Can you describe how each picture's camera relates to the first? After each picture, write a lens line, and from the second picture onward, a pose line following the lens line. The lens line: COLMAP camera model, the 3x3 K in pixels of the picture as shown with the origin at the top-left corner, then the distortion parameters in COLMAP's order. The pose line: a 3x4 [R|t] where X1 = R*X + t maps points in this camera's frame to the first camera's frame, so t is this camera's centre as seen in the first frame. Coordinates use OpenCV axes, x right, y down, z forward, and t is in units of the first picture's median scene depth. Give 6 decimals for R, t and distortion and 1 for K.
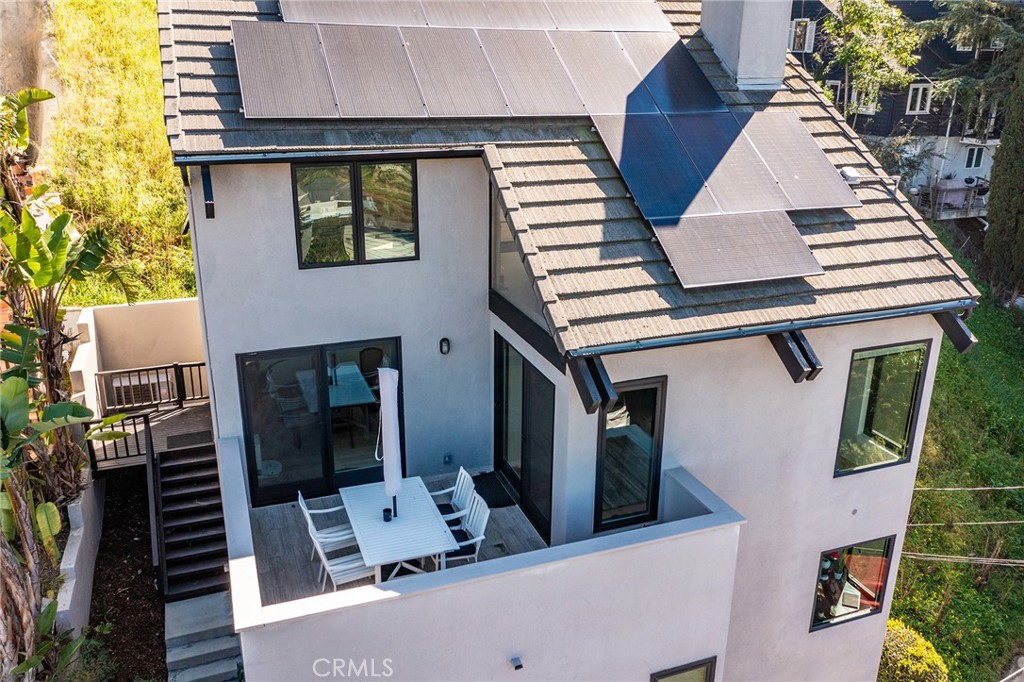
lens RADIAL K [[831.2, 0, 510.6], [0, 831.2, 334.0], [0, 0, 1]] dist [-0.012468, 0.000862]
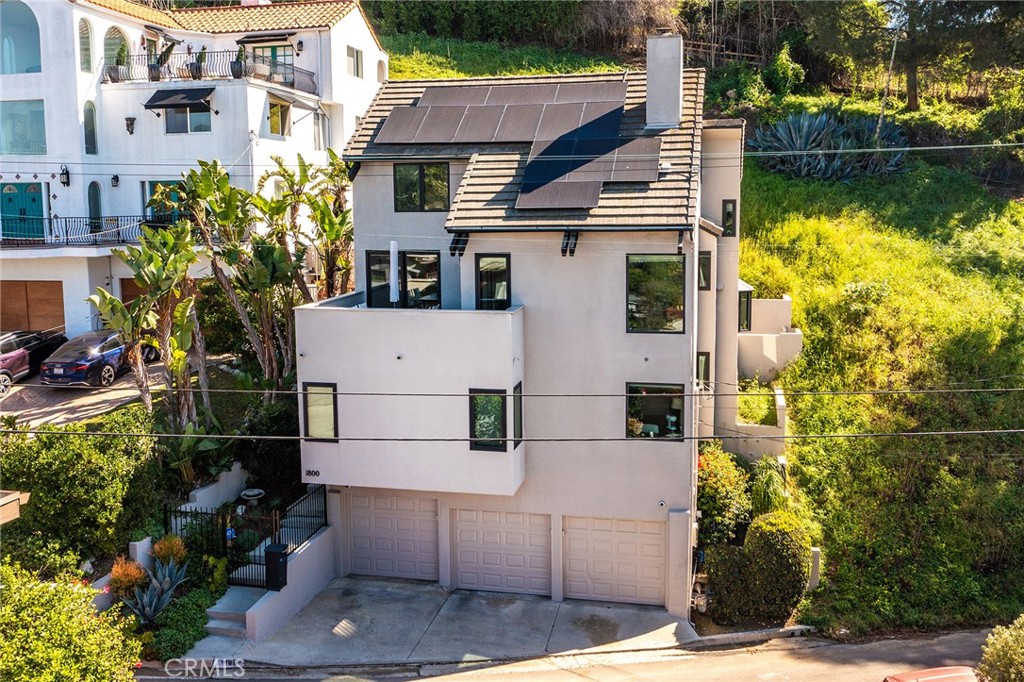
lens RADIAL K [[949.9, 0, 509.2], [0, 949.9, 297.3], [0, 0, 1]] dist [-0.008069, 0.002400]
pose [[0.836797, 0.039802, -0.546064, 1.300470], [-0.160750, 0.971259, -0.175541, 0.502992], [0.523383, 0.234672, 0.819145, -0.784954]]
